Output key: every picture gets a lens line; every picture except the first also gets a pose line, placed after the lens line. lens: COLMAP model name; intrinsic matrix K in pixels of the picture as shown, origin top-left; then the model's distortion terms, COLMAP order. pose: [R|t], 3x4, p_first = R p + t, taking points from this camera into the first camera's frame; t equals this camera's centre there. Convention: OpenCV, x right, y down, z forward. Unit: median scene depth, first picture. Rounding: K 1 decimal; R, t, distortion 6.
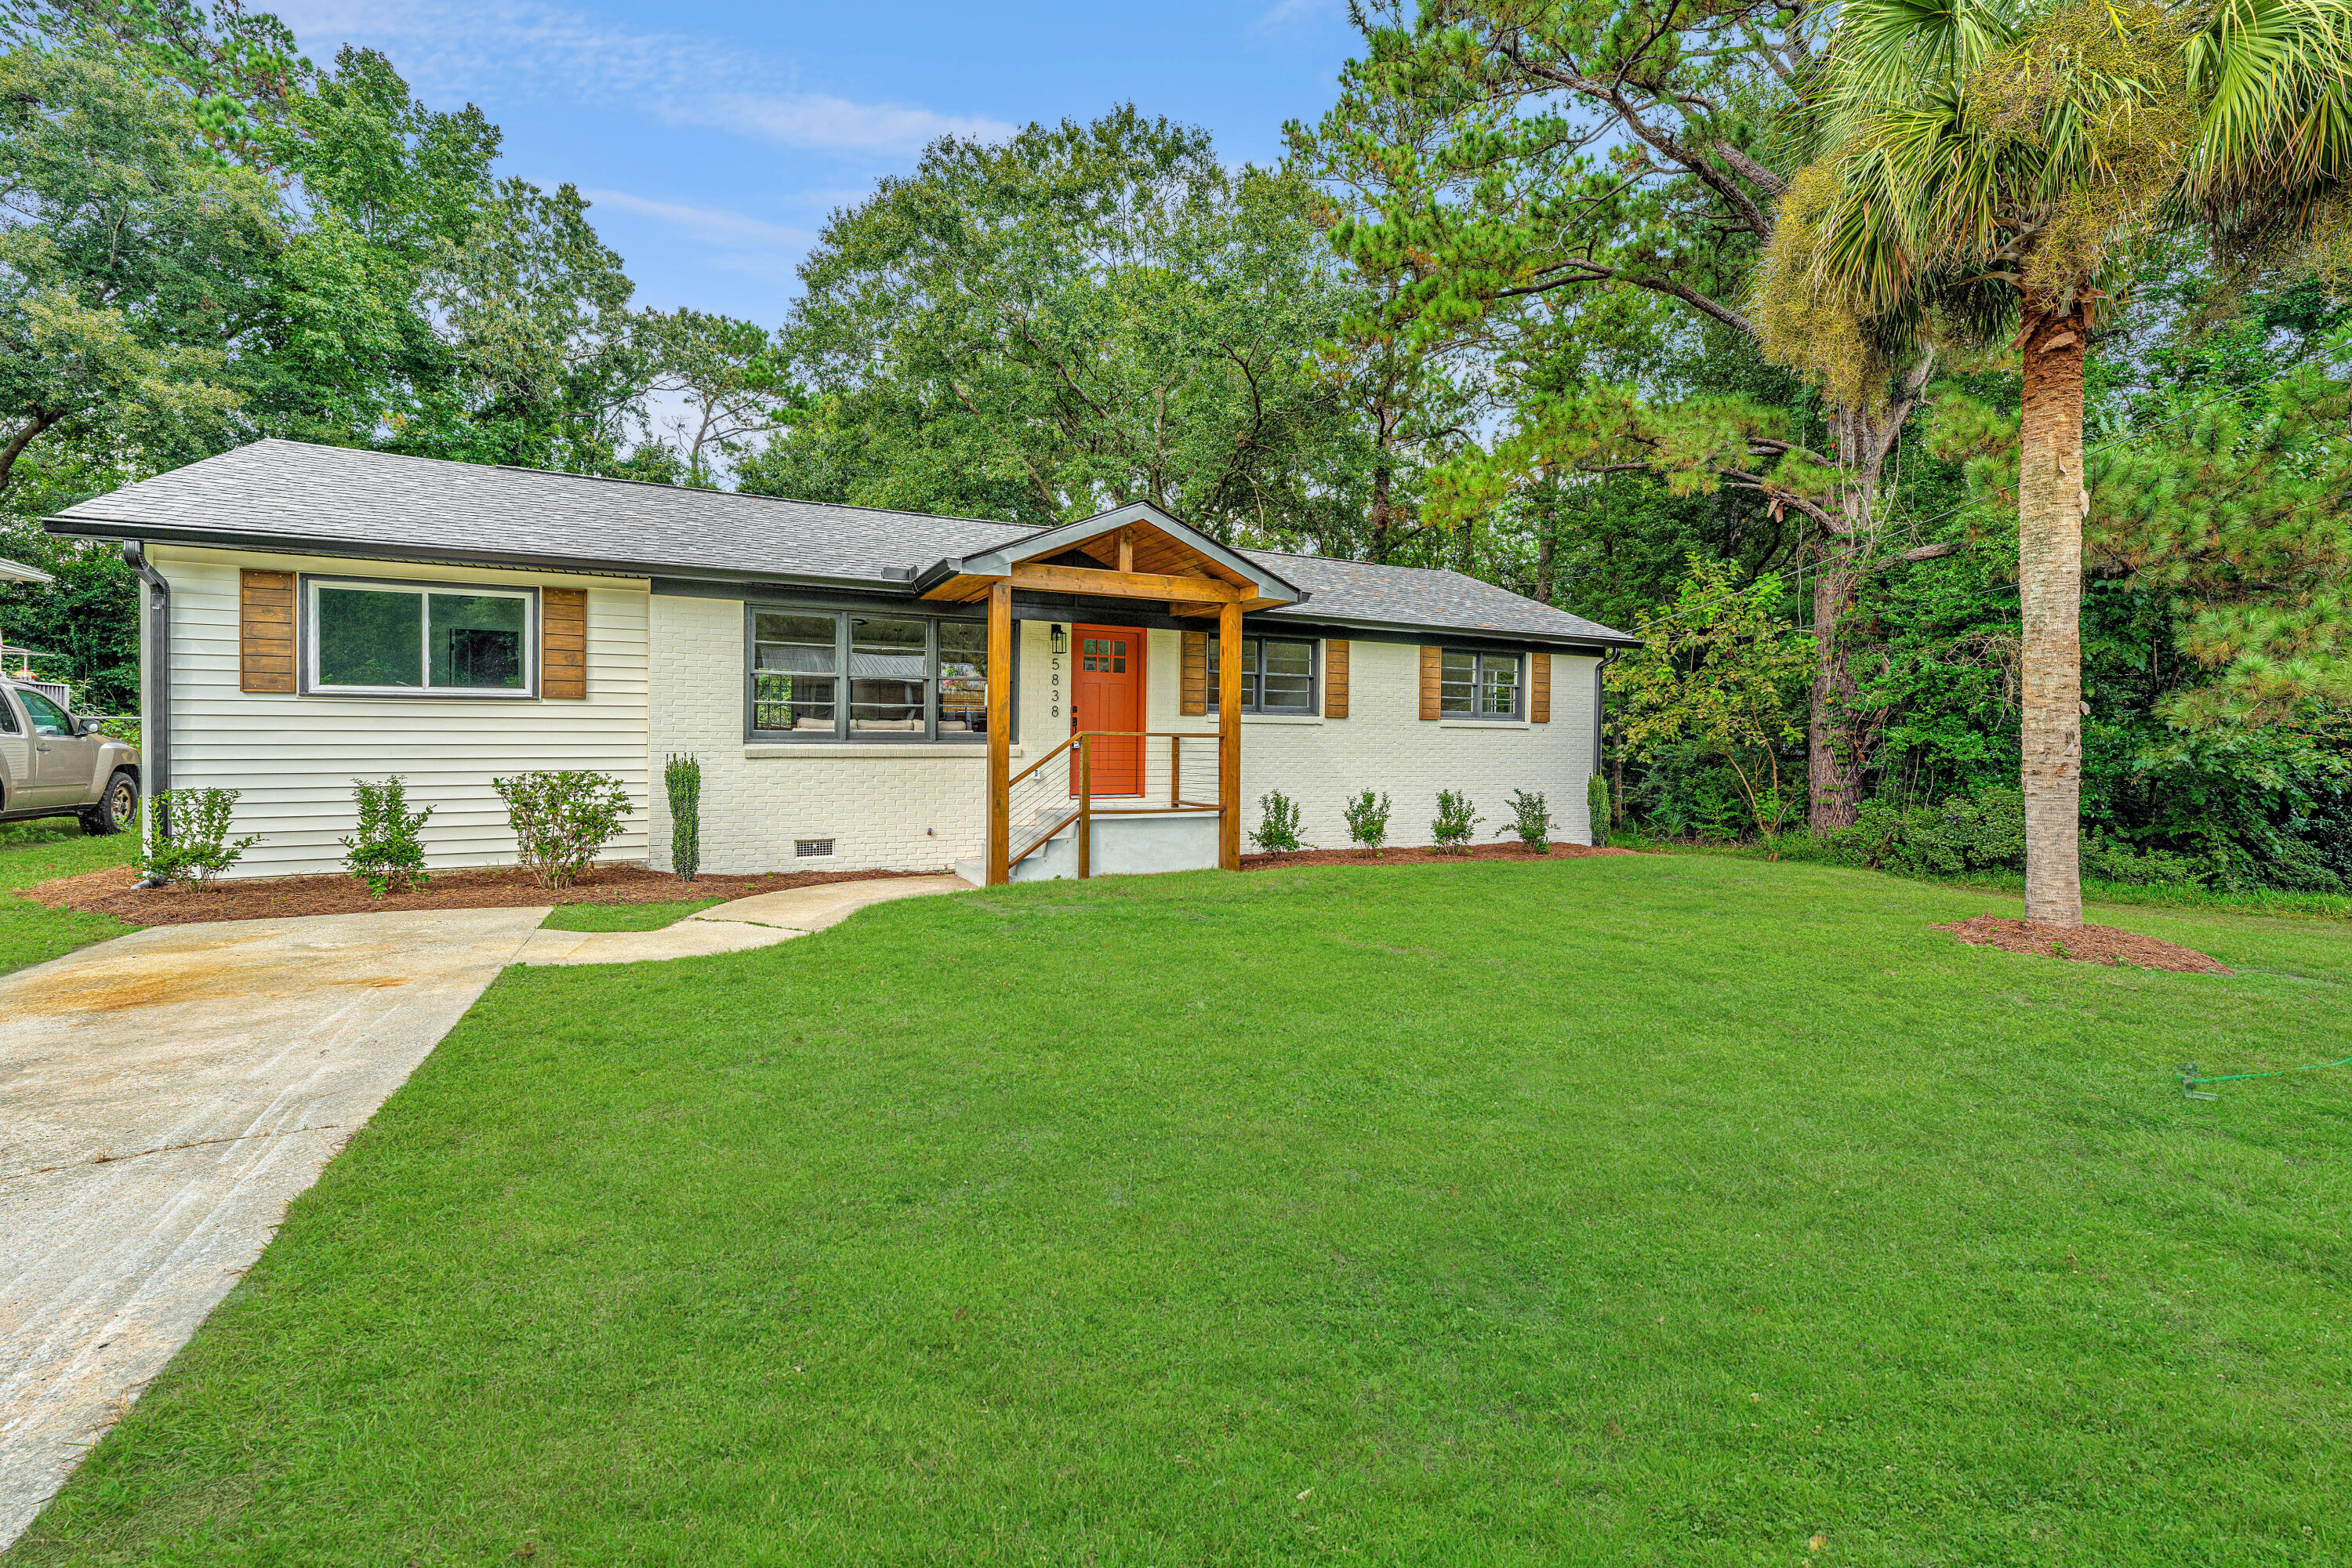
lens RADIAL K [[953.1, 0, 1190.9], [0, 953.1, 777.9], [0, 0, 1]] dist [0.006600, 0.000104]
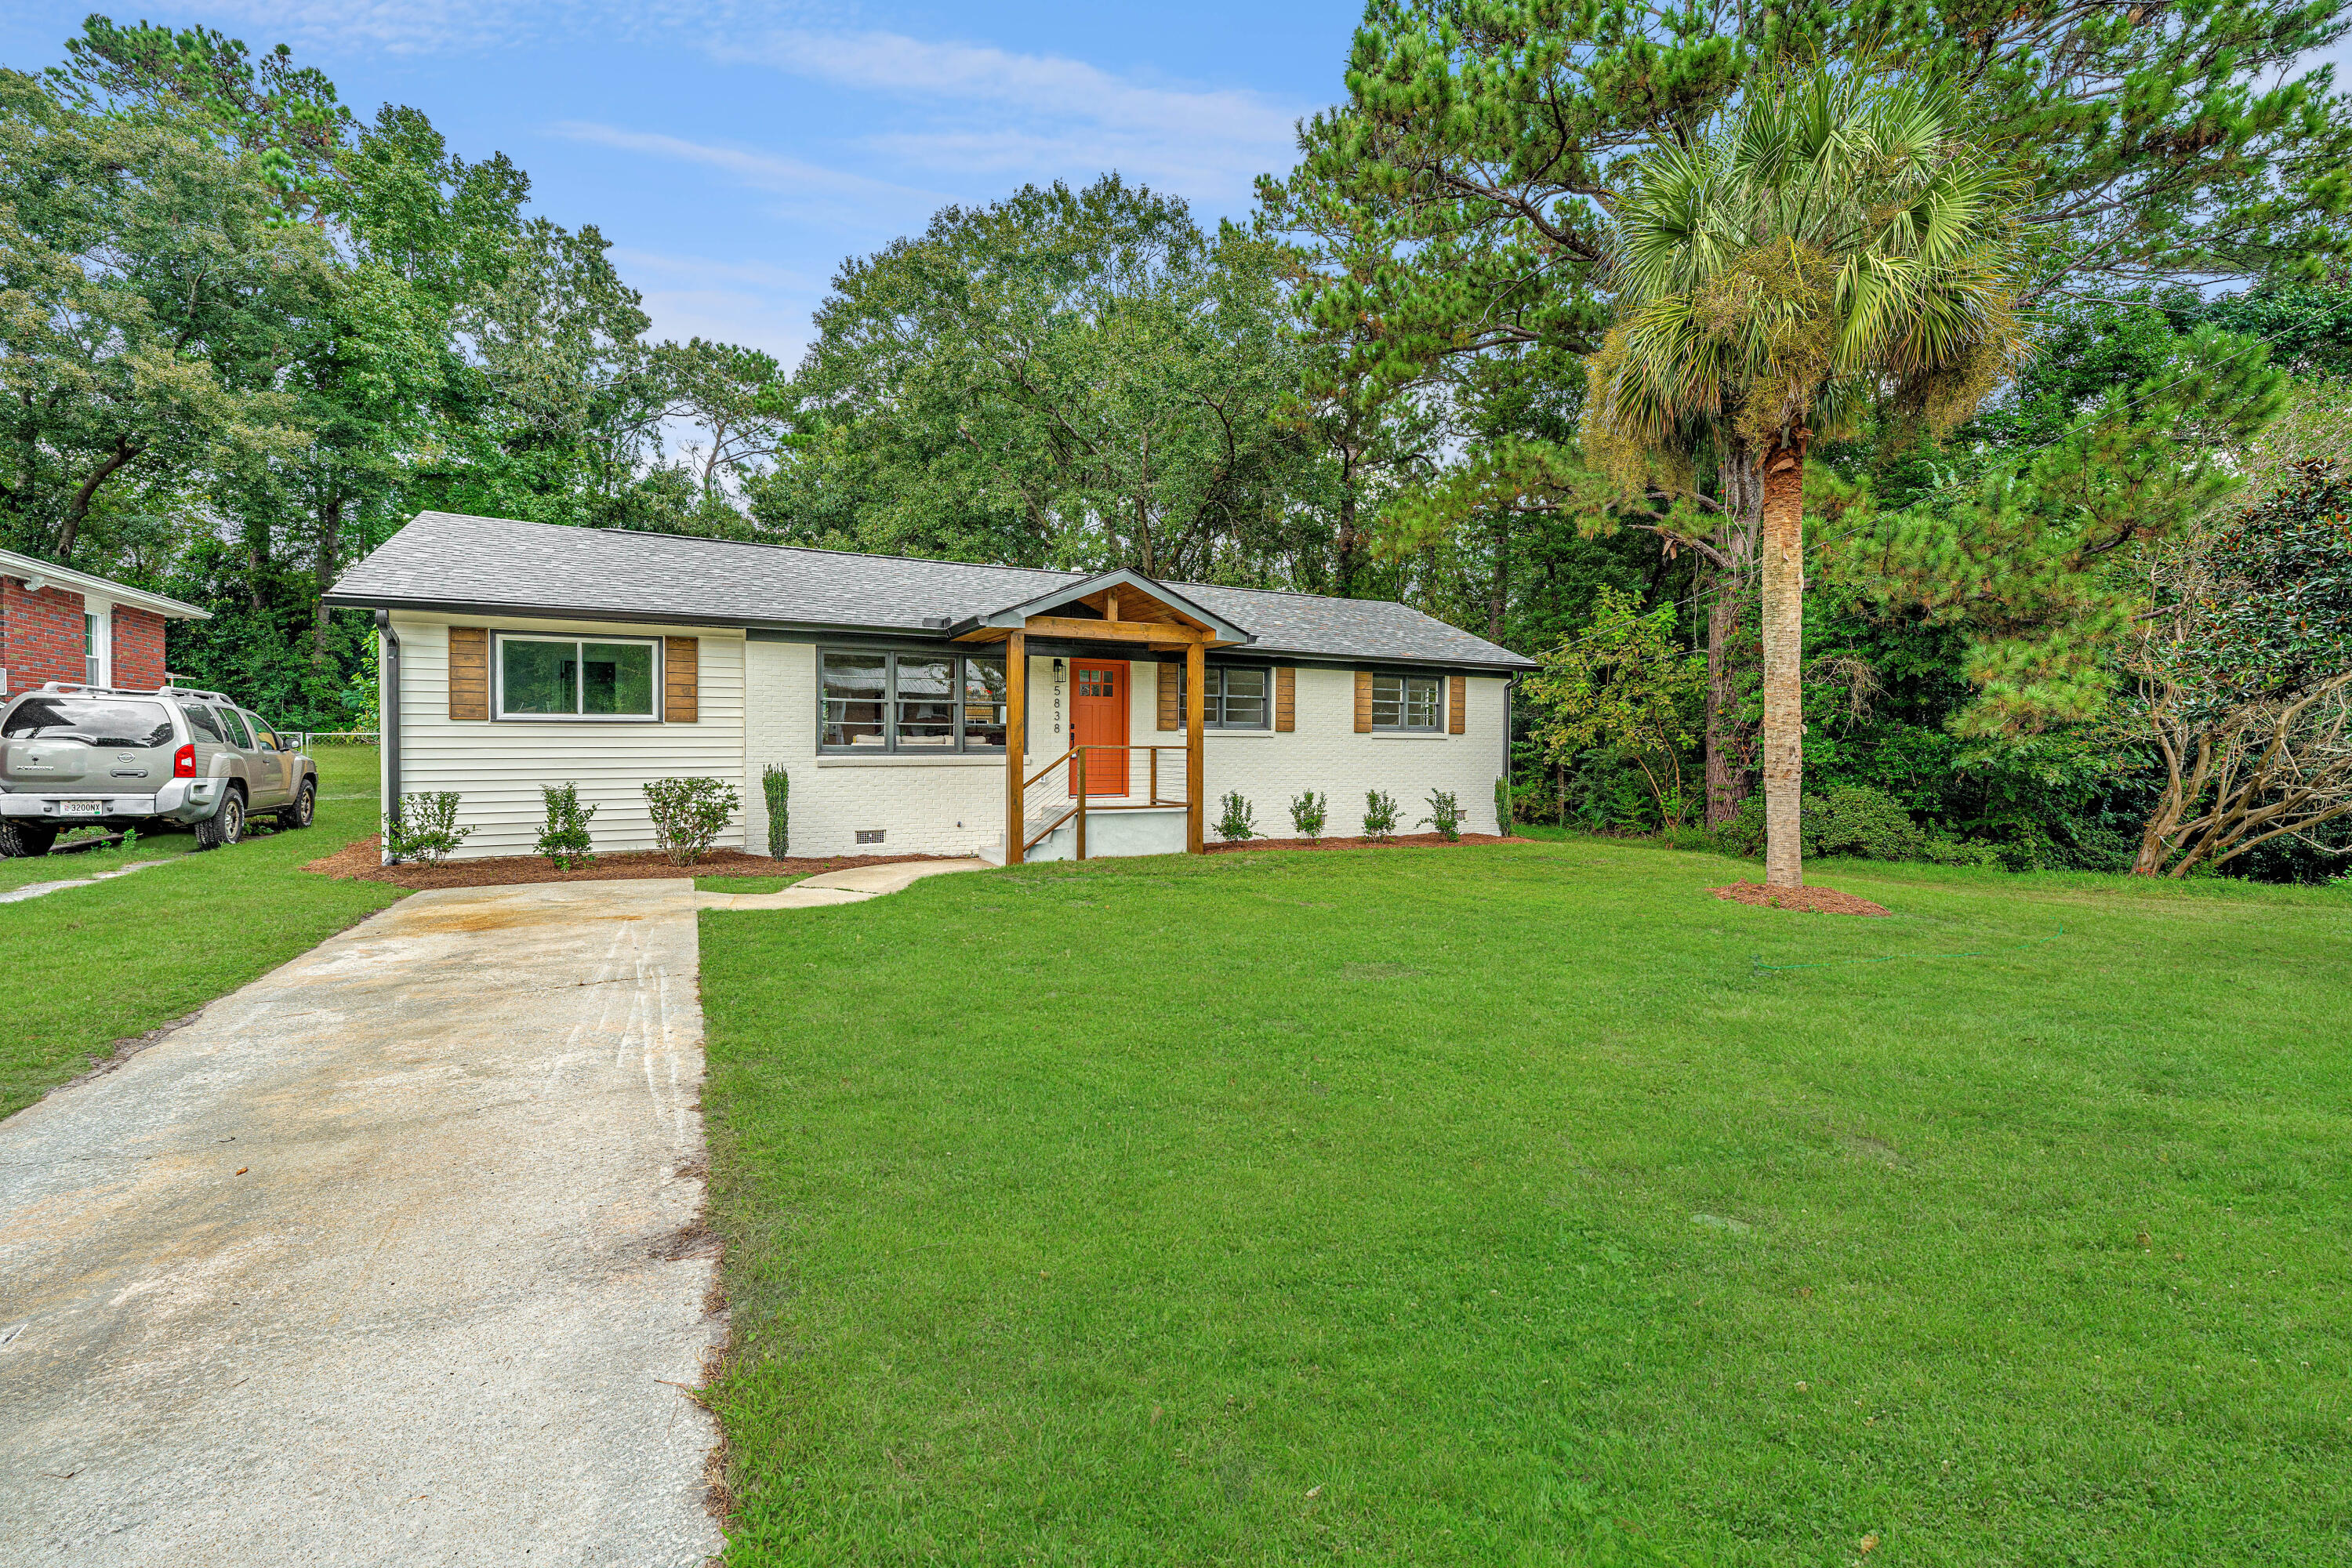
lens RADIAL K [[885.3, 0, 1178.0], [0, 885.3, 794.1], [0, 0, 1]] dist [0.009675, -0.000084]
pose [[0.999991, -0.002844, 0.003205, 0.010951], [0.002789, 0.999850, 0.017098, -0.002181], [-0.003253, -0.017089, 0.999849, -0.140252]]
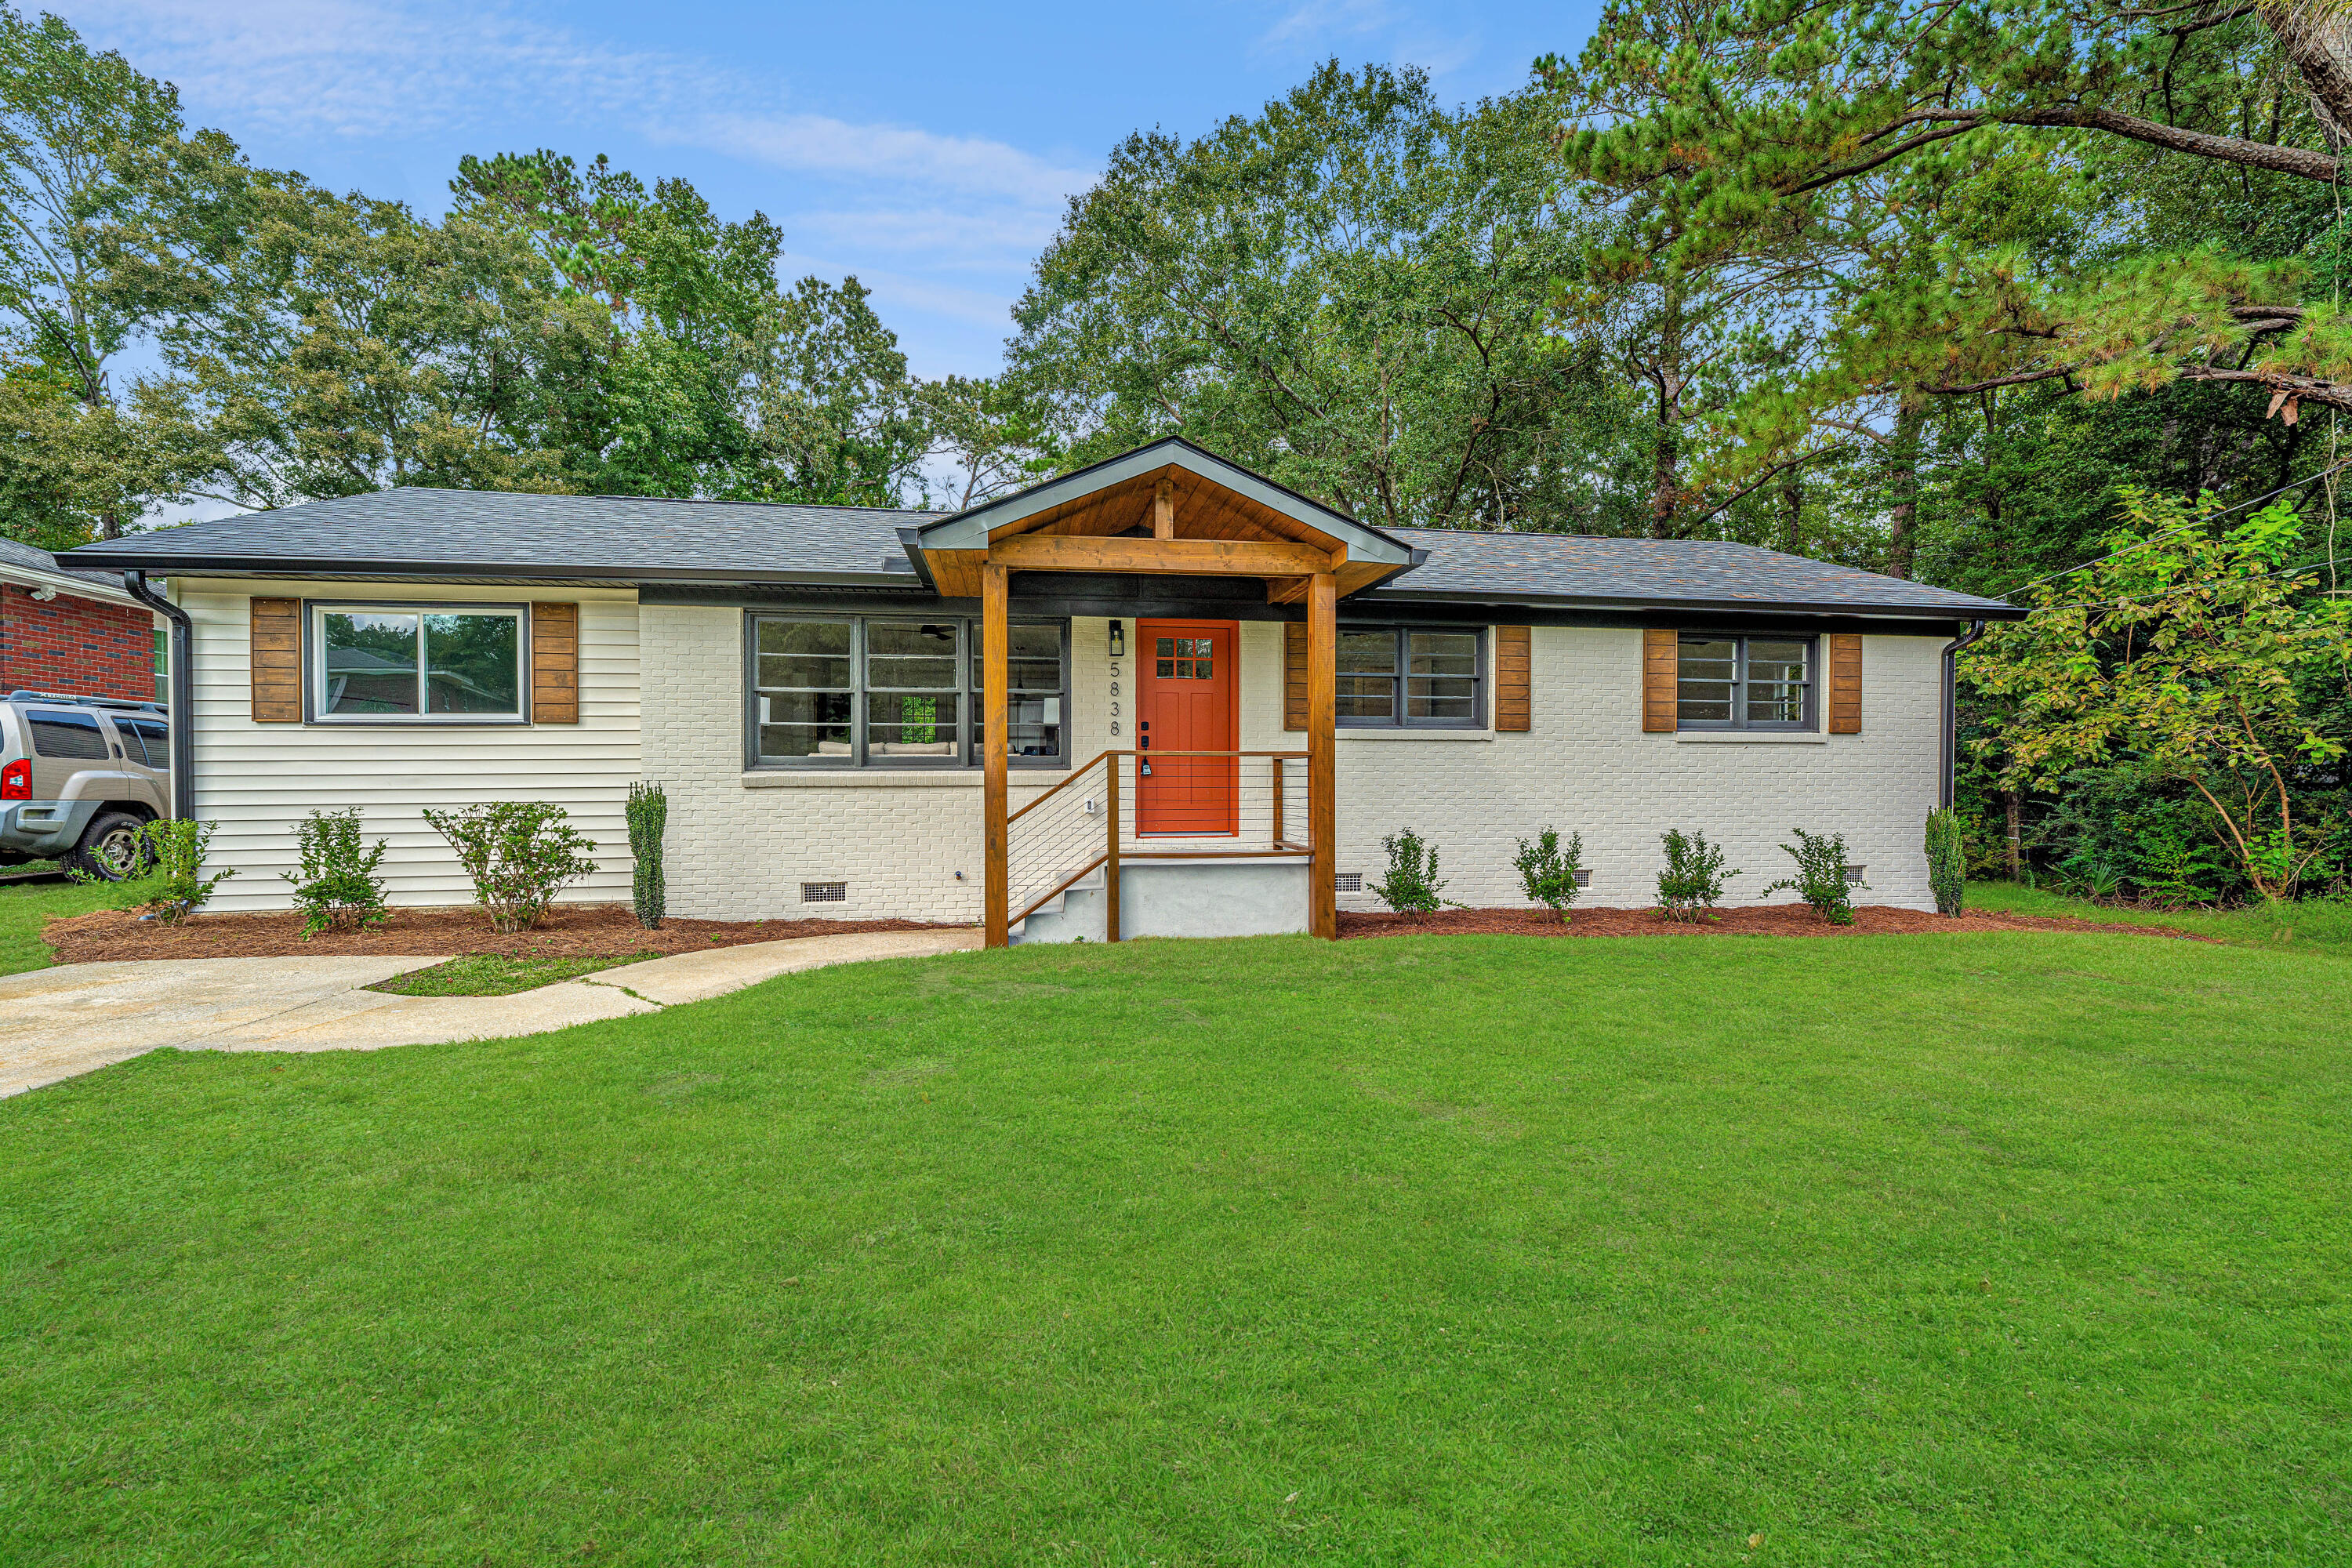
lens RADIAL K [[992.9, 0, 1126.6], [0, 992.9, 802.1], [0, 0, 1]] dist [0.003268, 0.000115]
pose [[0.952190, -0.000751, -0.305506, 0.102242], [-0.002328, 0.999950, -0.009713, 0.000420], [0.305498, 0.009960, 0.952141, 0.171457]]
